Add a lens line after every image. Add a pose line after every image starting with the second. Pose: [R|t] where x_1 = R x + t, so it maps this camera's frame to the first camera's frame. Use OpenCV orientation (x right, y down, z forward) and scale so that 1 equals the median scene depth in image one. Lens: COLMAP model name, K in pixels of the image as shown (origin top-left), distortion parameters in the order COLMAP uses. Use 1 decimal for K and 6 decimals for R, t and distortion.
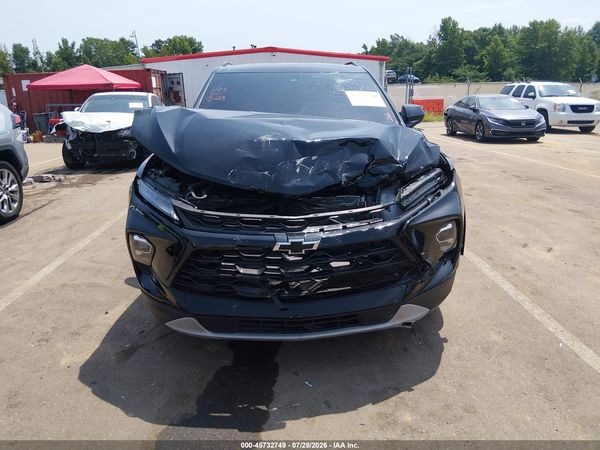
lens RADIAL K [[460.1, 0, 303.9], [0, 460.1, 225.8], [0, 0, 1]] dist [0.094274, -0.159154]
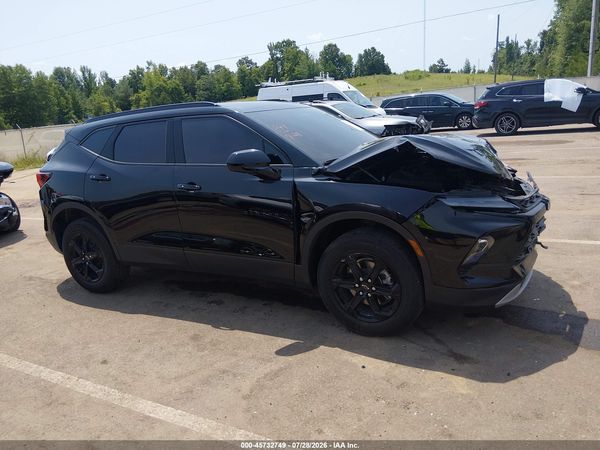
lens RADIAL K [[460.1, 0, 303.9], [0, 460.1, 225.8], [0, 0, 1]] dist [0.094274, -0.159154]
pose [[0.515625, -0.249106, 0.819803, -1.316953], [0.318888, 0.943861, 0.086234, -0.213969], [-0.795262, 0.216961, 0.566115, 0.592605]]
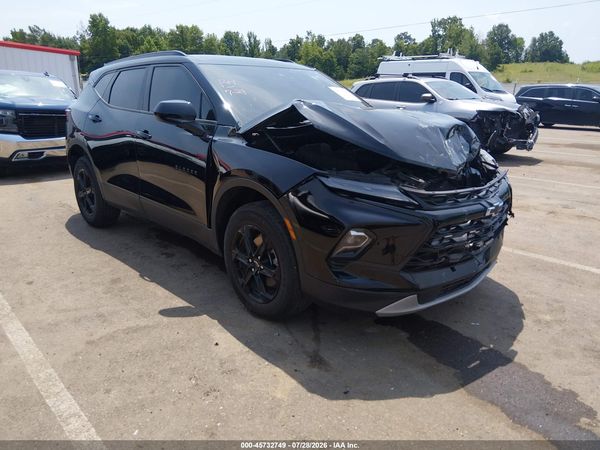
lens RADIAL K [[460.1, 0, 303.9], [0, 460.1, 225.8], [0, 0, 1]] dist [0.094274, -0.159154]
pose [[0.762513, -0.168335, 0.624690, -0.901618], [0.168262, 0.983930, 0.059754, -0.054561], [-0.624710, 0.059548, 0.778583, 0.265830]]
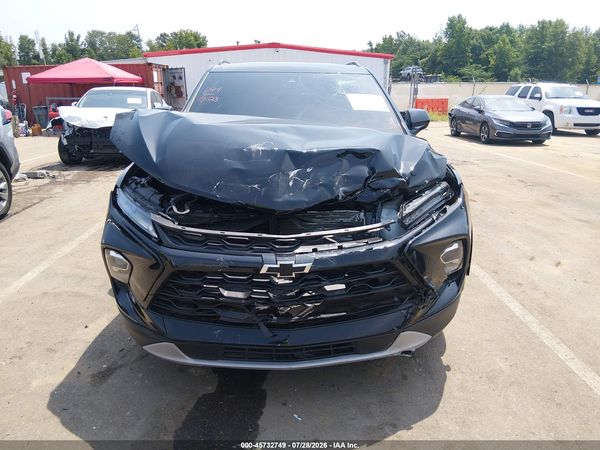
lens RADIAL K [[462.0, 0, 300.9], [0, 462.0, 225.5], [0, 0, 1]] dist [0.056219, -0.092328]
pose [[0.999741, 0.020972, -0.008891, 0.014902], [-0.020907, 0.999754, 0.007340, -0.038021], [0.009042, -0.007153, 0.999934, 0.074270]]
